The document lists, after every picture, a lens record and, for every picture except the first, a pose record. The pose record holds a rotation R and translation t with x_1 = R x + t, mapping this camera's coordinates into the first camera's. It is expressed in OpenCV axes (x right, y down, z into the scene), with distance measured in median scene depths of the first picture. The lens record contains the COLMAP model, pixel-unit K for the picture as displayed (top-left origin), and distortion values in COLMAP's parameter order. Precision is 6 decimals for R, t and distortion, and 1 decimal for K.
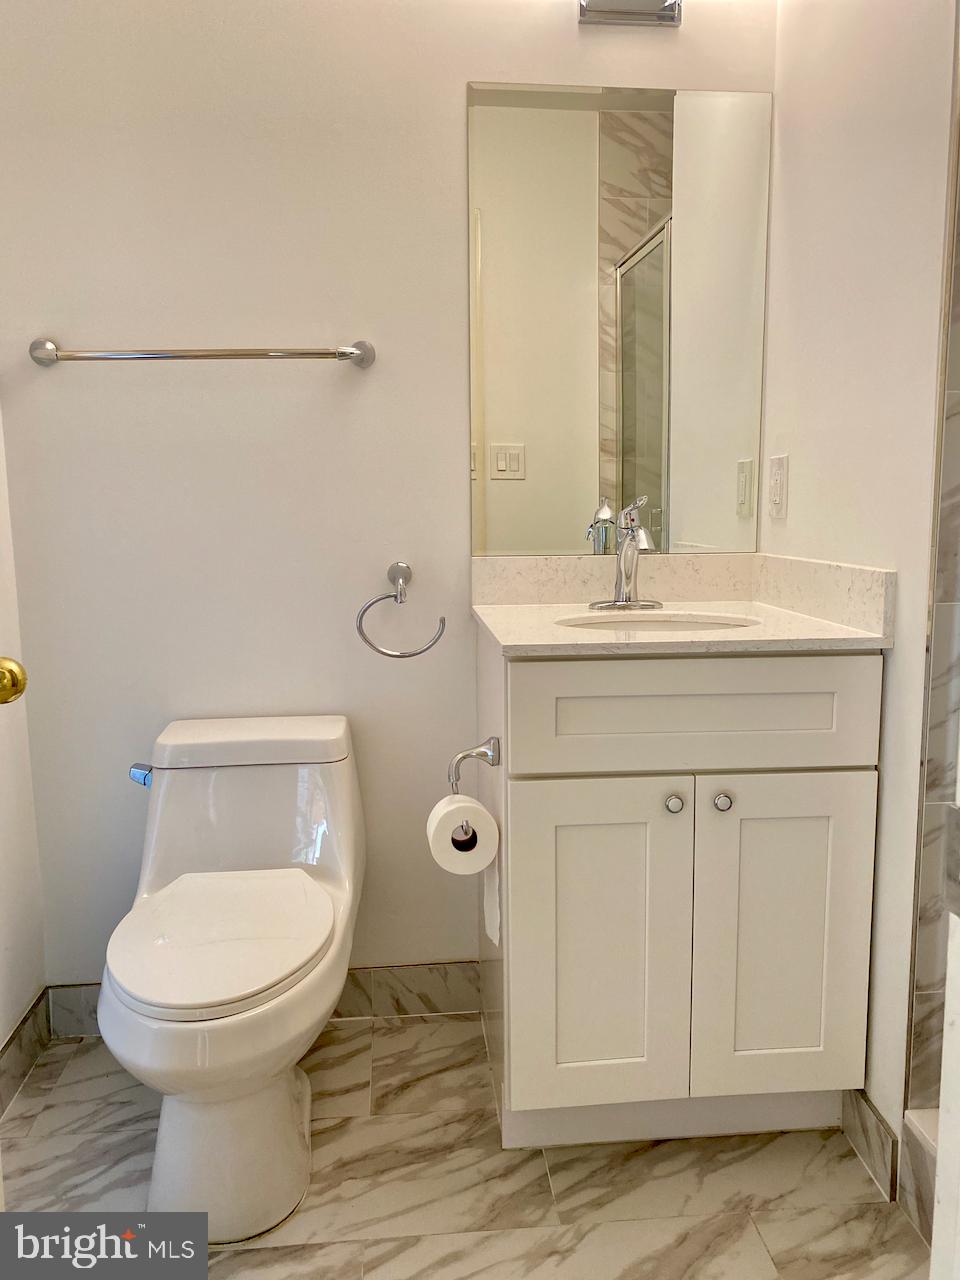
lens RADIAL K [[980.7, 0, 485.2], [0, 980.7, 643.1], [0, 0, 1]] dist [0.052430, -0.070754]
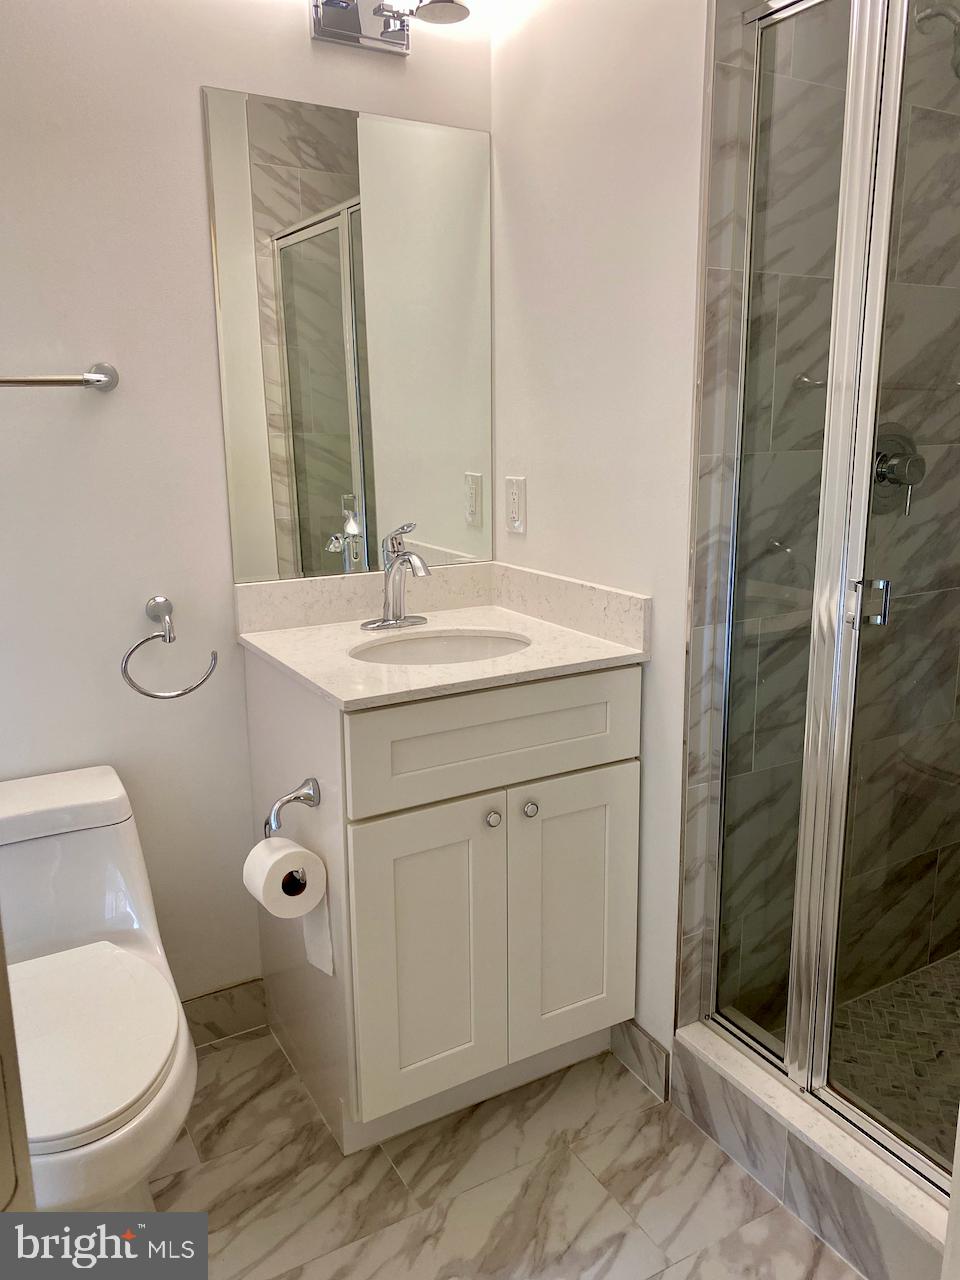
lens RADIAL K [[980.7, 0, 480.3], [0, 980.7, 634.2], [0, 0, 1]] dist [0.052430, -0.070754]
pose [[0.905699, -0.094600, 0.413231, -0.236252], [0.061054, 0.993729, 0.093677, -0.135959], [-0.419501, -0.059614, 0.905795, 0.010235]]
